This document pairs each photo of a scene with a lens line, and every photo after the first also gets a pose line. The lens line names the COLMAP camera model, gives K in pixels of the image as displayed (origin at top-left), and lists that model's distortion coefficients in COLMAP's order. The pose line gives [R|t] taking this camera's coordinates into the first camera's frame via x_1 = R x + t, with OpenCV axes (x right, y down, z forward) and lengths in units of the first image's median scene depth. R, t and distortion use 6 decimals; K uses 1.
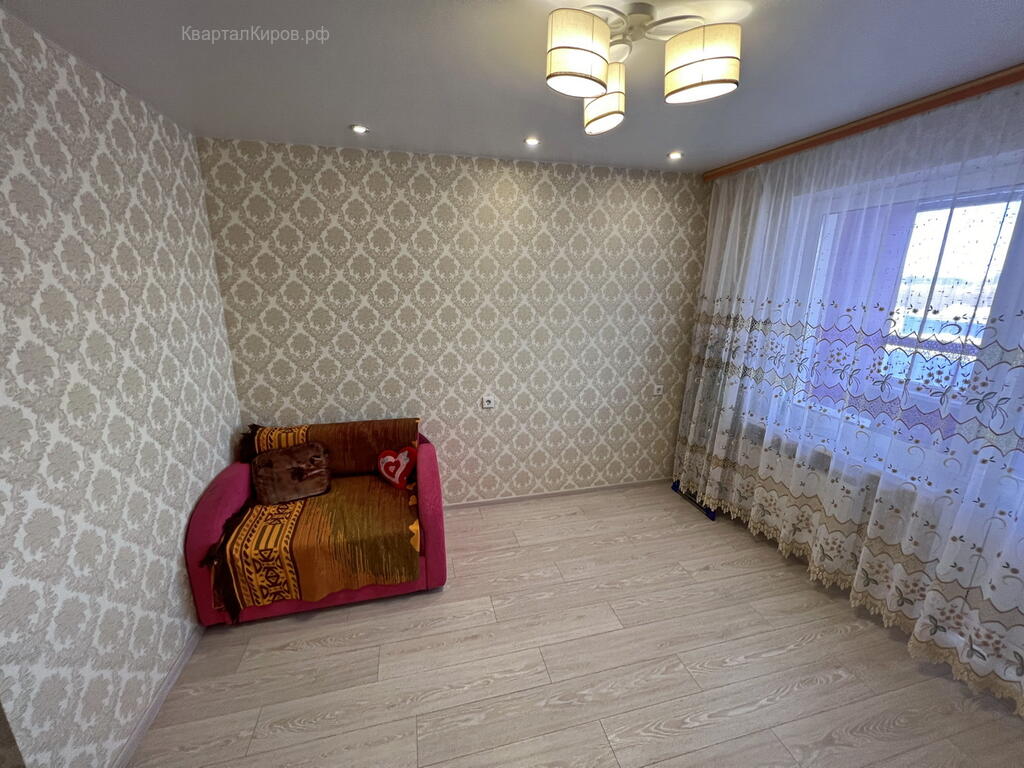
lens RADIAL K [[409.5, 0, 510.4], [0, 409.5, 387.6], [0, 0, 1]] dist [-0.000162, -0.000024]
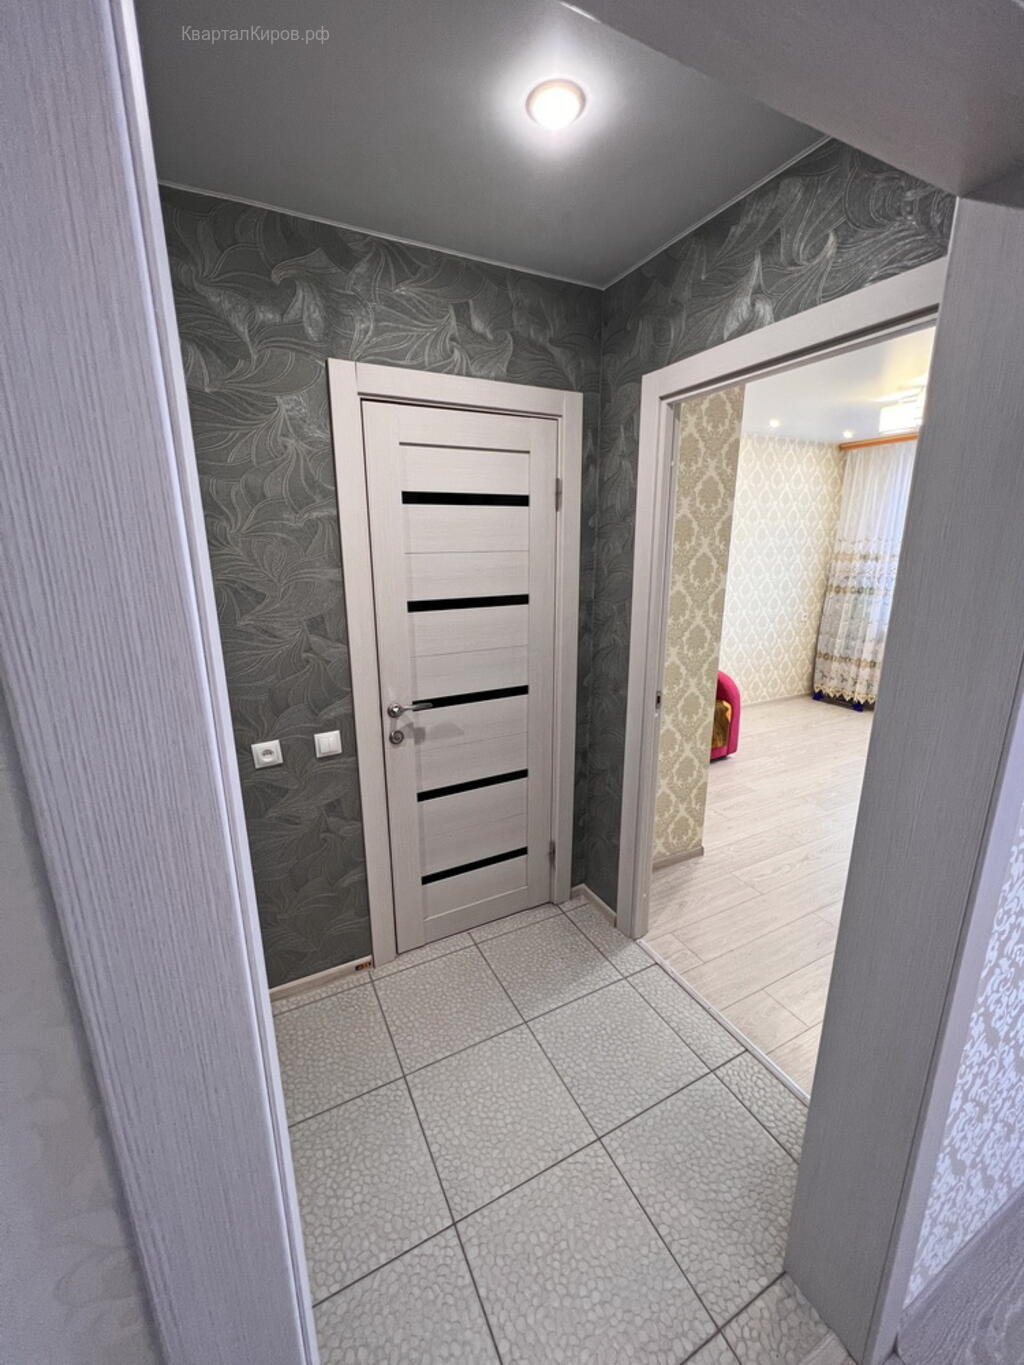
lens RADIAL K [[545.4, 0, 510.3], [0, 545.4, 680.7], [0, 0, 1]] dist [0.001197, -0.000294]
pose [[0.973915, -0.062893, 0.218023, -0.943194], [0.066120, 0.997783, -0.007533, 0.164352], [-0.217065, 0.021752, 0.975915, -0.434563]]
